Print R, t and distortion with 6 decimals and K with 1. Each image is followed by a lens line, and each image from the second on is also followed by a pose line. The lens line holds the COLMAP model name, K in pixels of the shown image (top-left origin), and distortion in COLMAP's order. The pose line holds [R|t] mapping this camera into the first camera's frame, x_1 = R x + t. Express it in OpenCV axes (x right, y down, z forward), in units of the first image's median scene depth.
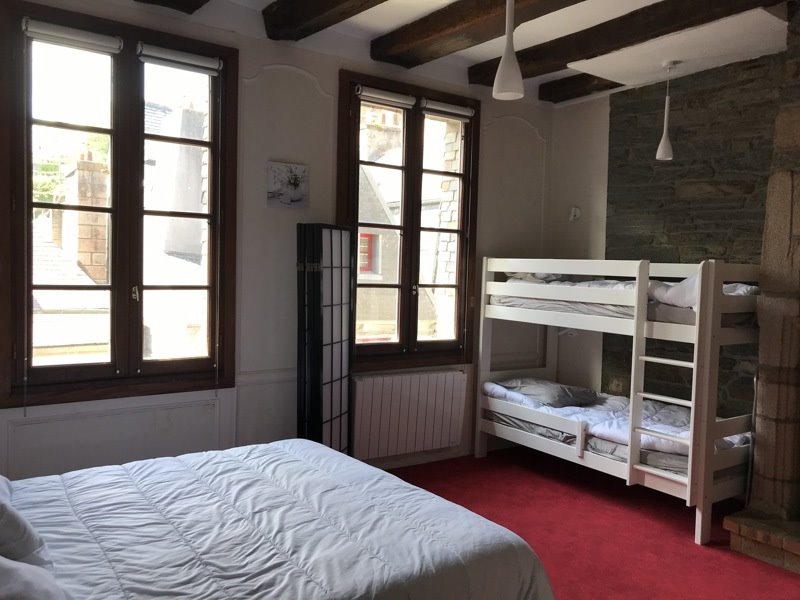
lens RADIAL K [[687.8, 0, 400.6], [0, 687.8, 273.5], [0, 0, 1]] dist [0.125182, -0.001019]
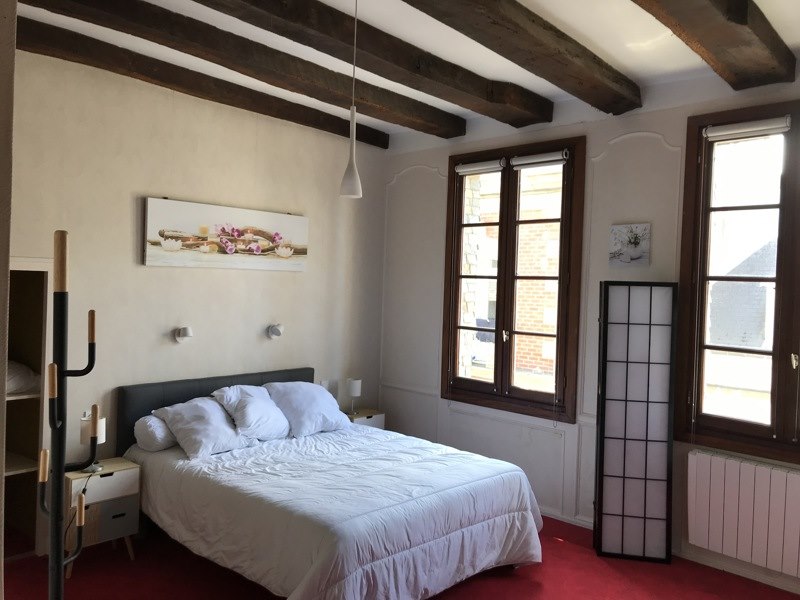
lens RADIAL K [[637.6, 0, 400.0], [0, 637.6, 300.0], [0, 0, 1]] dist [-0.003838, -0.006239]
pose [[0.195130, -0.015614, -0.980653, 0.747862], [-0.064521, 0.997503, -0.028721, 0.005449], [0.978653, 0.068877, 0.193635, 0.507749]]
